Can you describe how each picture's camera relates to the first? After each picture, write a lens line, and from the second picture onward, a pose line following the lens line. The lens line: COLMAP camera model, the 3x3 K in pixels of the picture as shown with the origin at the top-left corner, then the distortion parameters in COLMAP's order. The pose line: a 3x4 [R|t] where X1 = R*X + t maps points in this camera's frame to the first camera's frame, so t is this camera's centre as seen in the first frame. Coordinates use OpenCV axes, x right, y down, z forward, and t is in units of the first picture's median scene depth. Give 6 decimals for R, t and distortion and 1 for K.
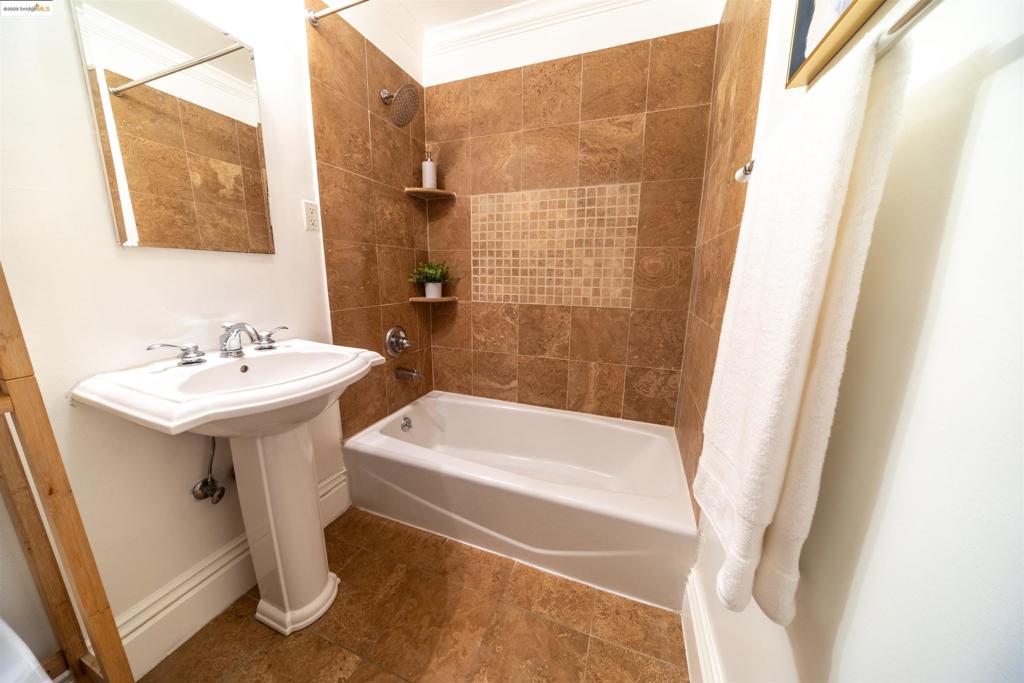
lens RADIAL K [[341.4, 0, 510.3], [0, 341.4, 355.9], [0, 0, 1]] dist [-0.015306, 0.000067]
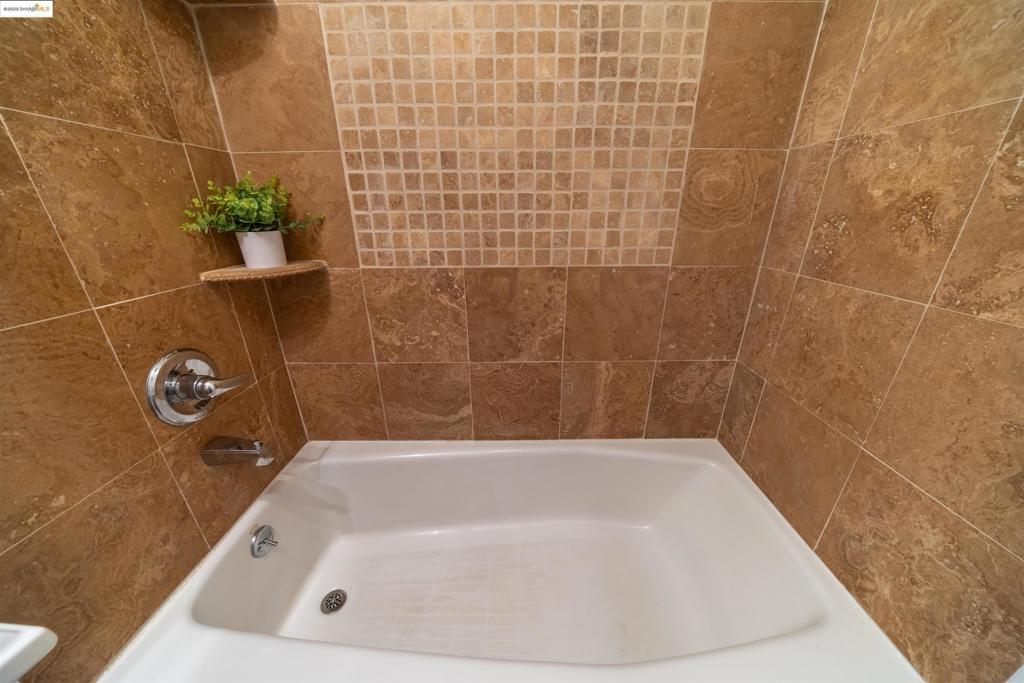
lens RADIAL K [[341.4, 0, 510.3], [0, 341.4, 355.9], [0, 0, 1]] dist [-0.015306, 0.000067]
pose [[0.933573, -0.154924, 0.323172, -0.096456], [0.099435, 0.978307, 0.181739, -0.112501], [-0.344317, -0.137532, 0.928725, 0.498361]]
